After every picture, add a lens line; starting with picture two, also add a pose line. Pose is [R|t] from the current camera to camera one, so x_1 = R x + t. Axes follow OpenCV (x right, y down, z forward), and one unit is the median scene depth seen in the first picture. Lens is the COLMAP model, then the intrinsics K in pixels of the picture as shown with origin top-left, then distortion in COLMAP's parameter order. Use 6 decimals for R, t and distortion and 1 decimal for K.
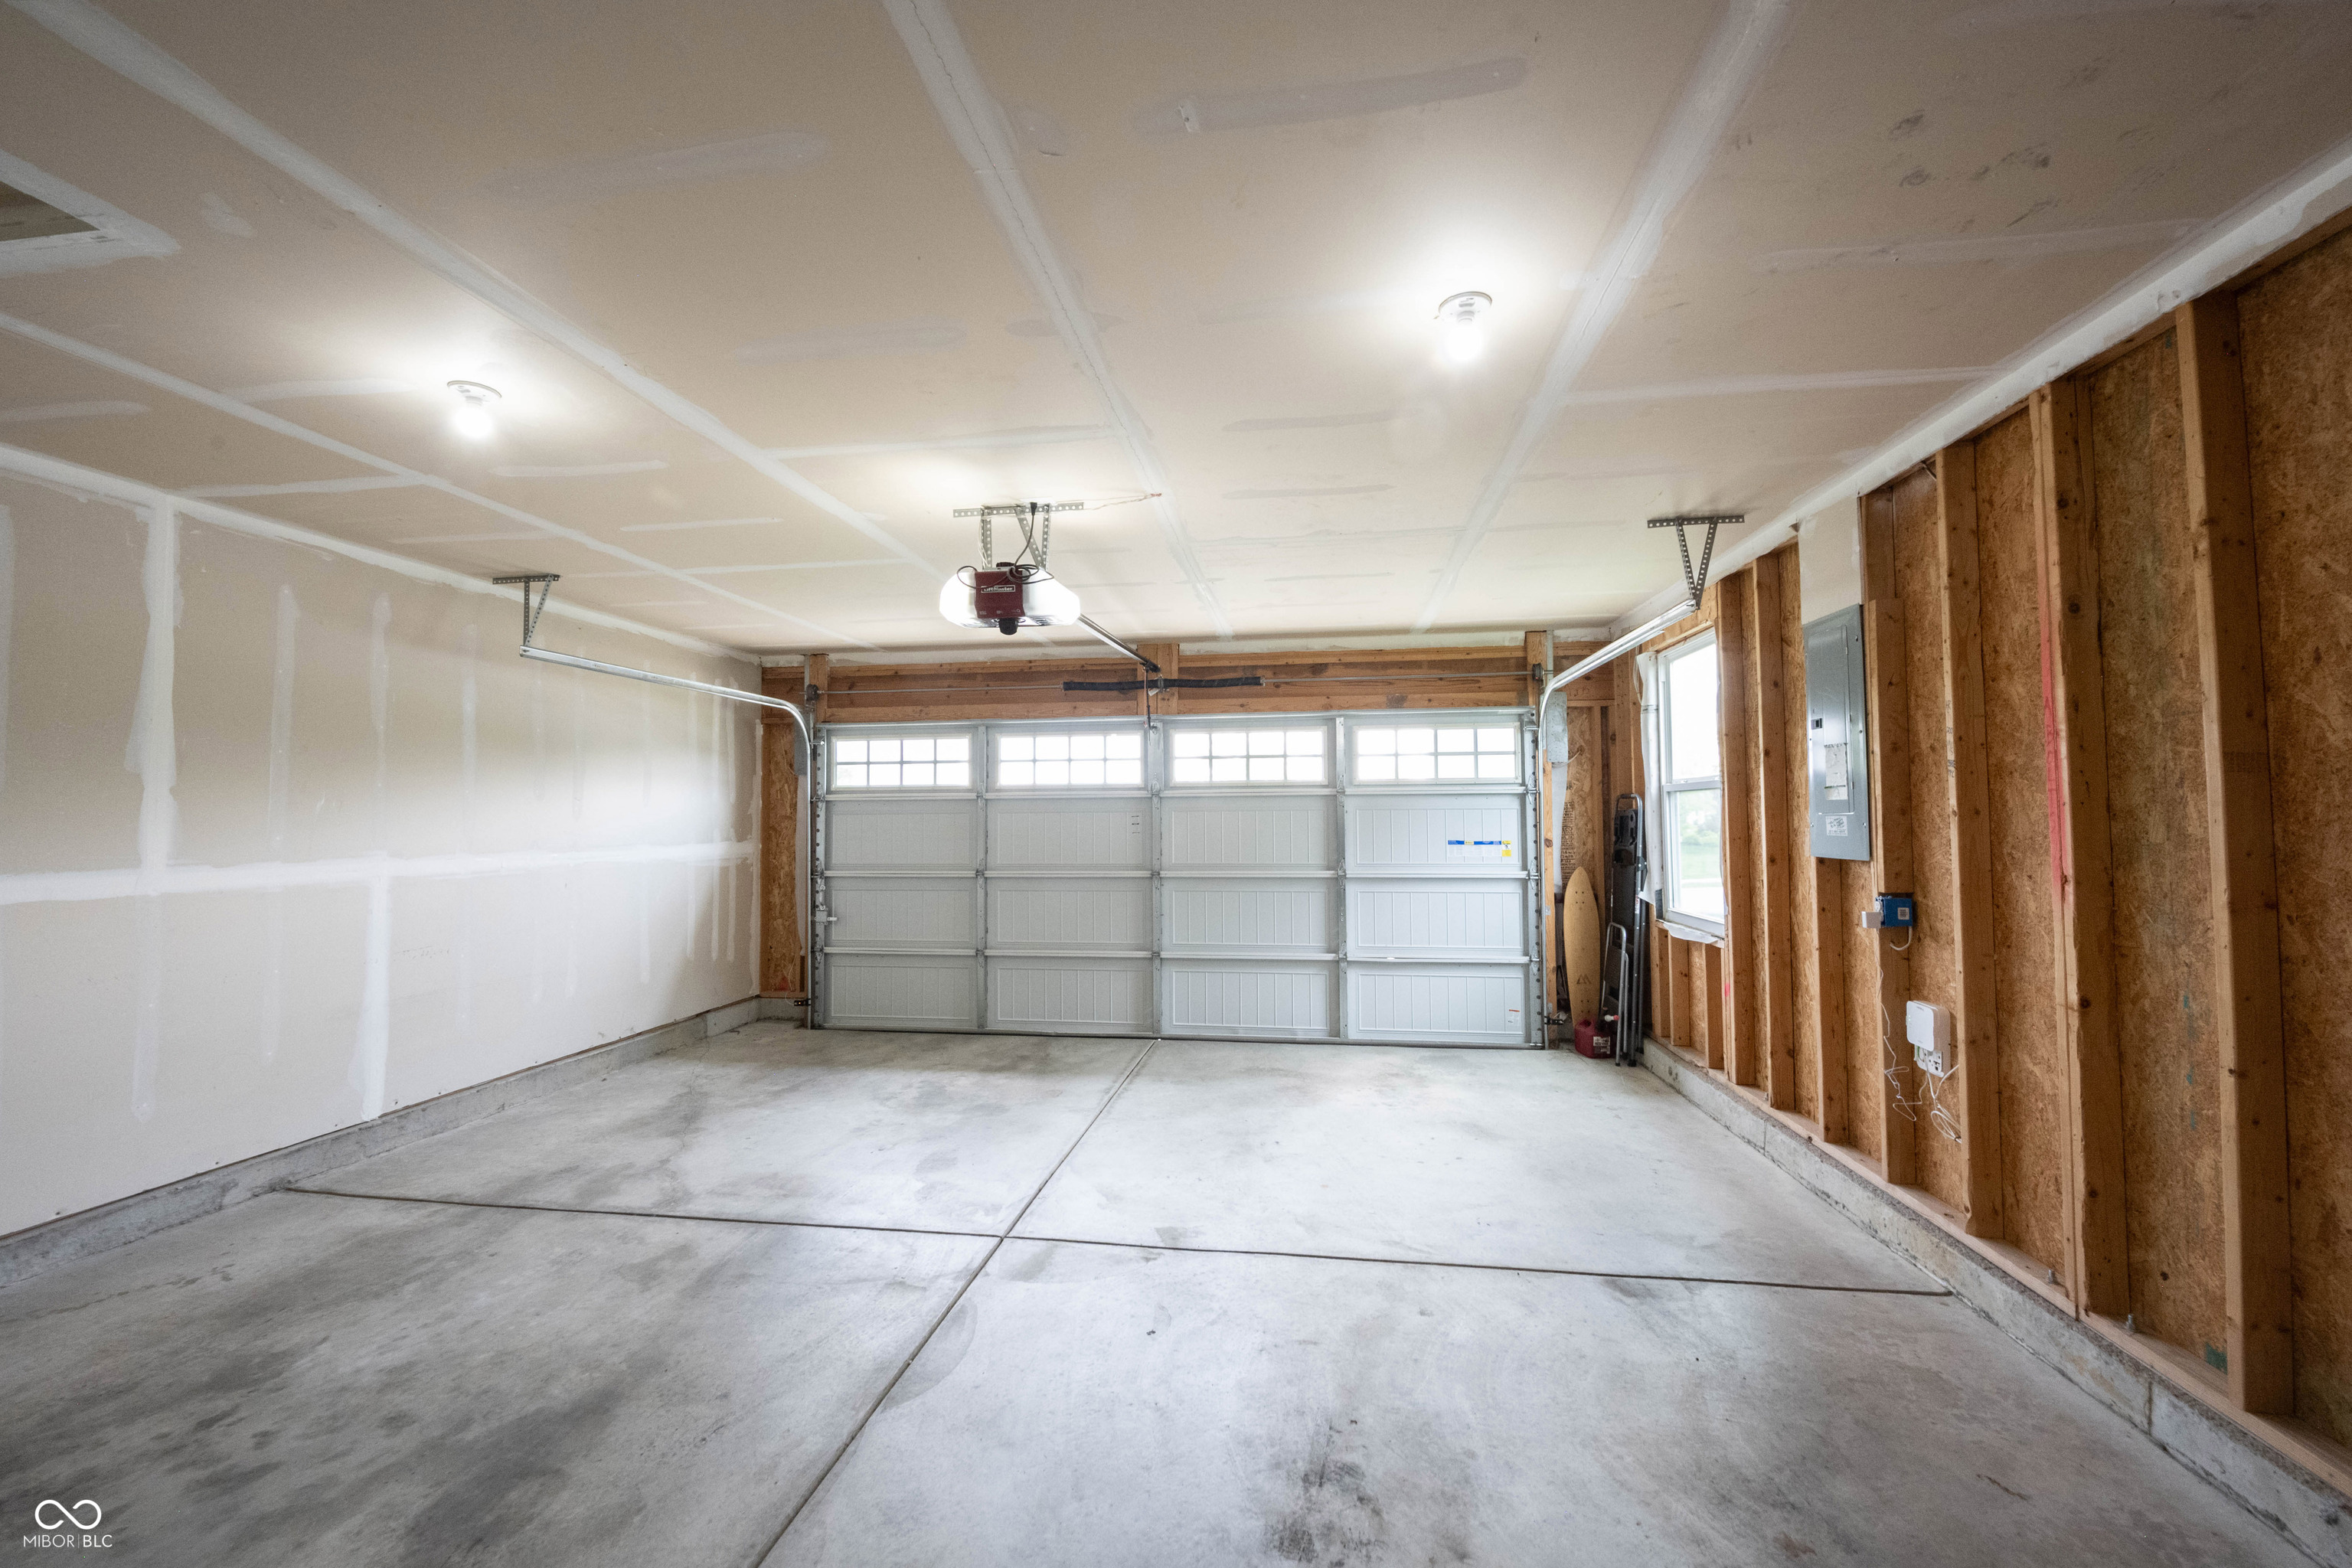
lens RADIAL K [[929.3, 0, 1176.0], [0, 929.3, 784.0], [0, 0, 1]] dist [0.000294, 0.000211]
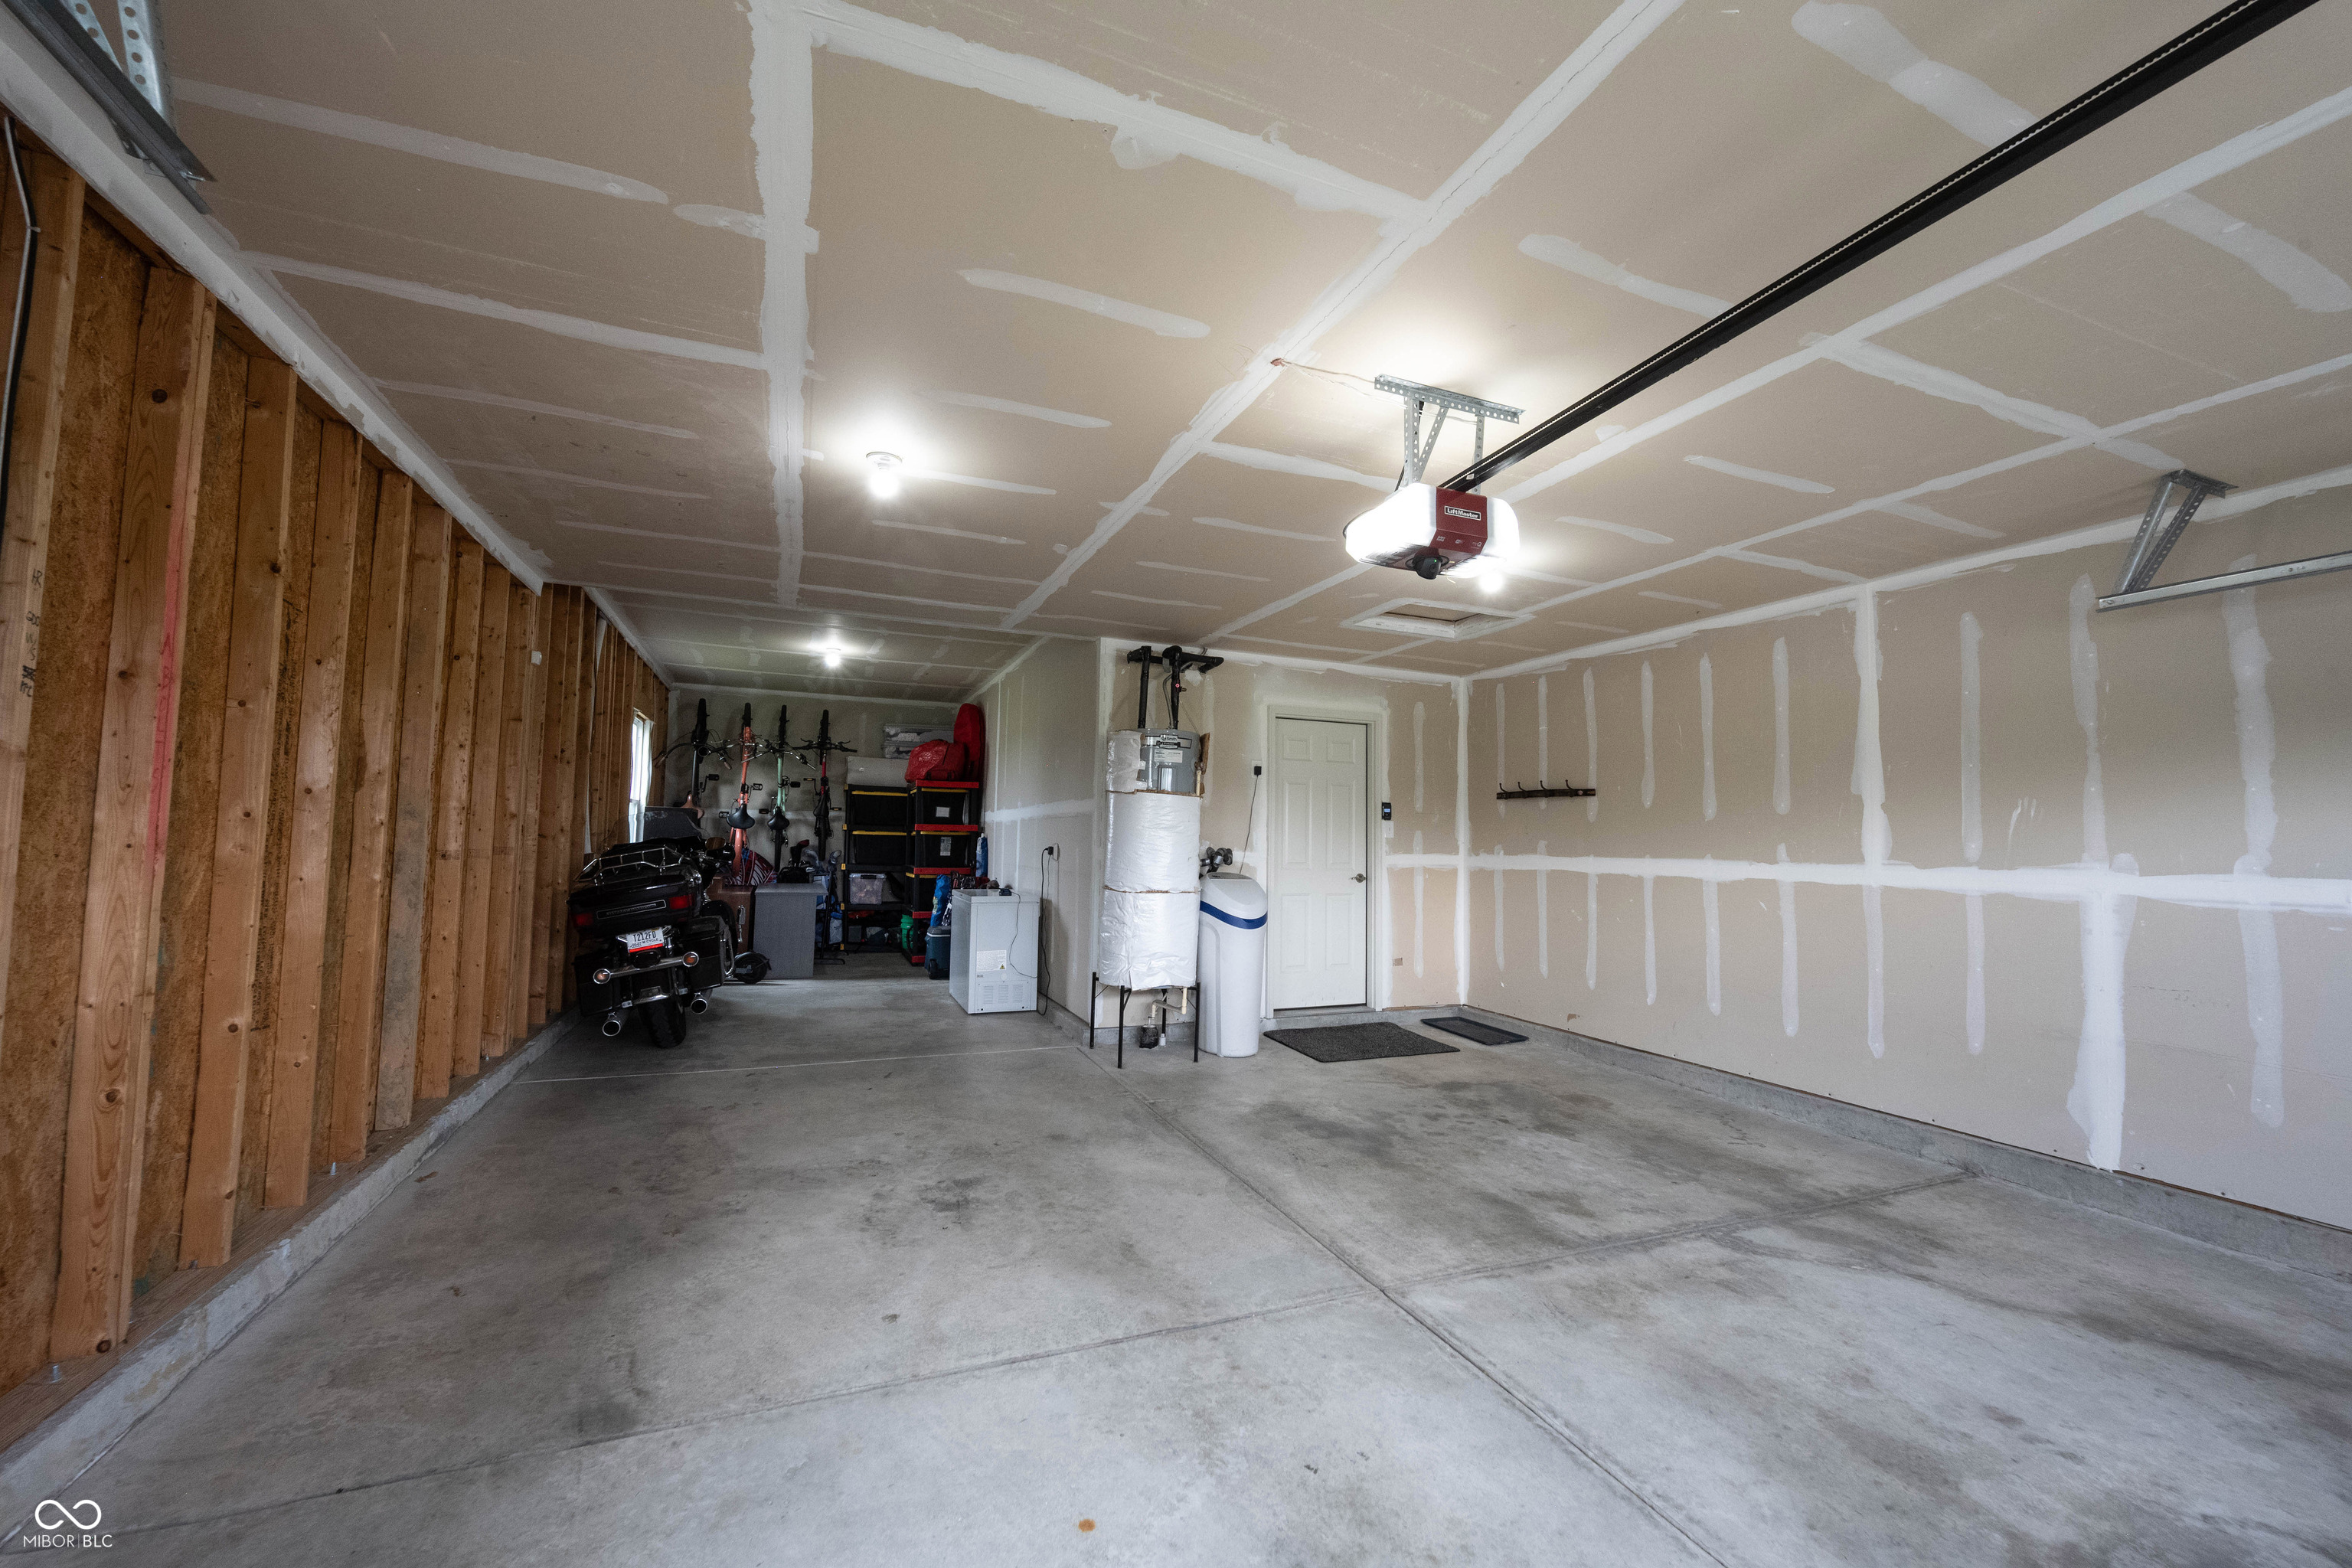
lens RADIAL K [[929.3, 0, 1176.0], [0, 929.3, 784.0], [0, 0, 1]] dist [0.000294, 0.000211]
pose [[-0.858713, -0.044517, -0.510519, 0.484375], [0.003281, 0.995722, -0.092345, 0.107733], [0.512446, -0.080973, -0.854893, 1.843021]]
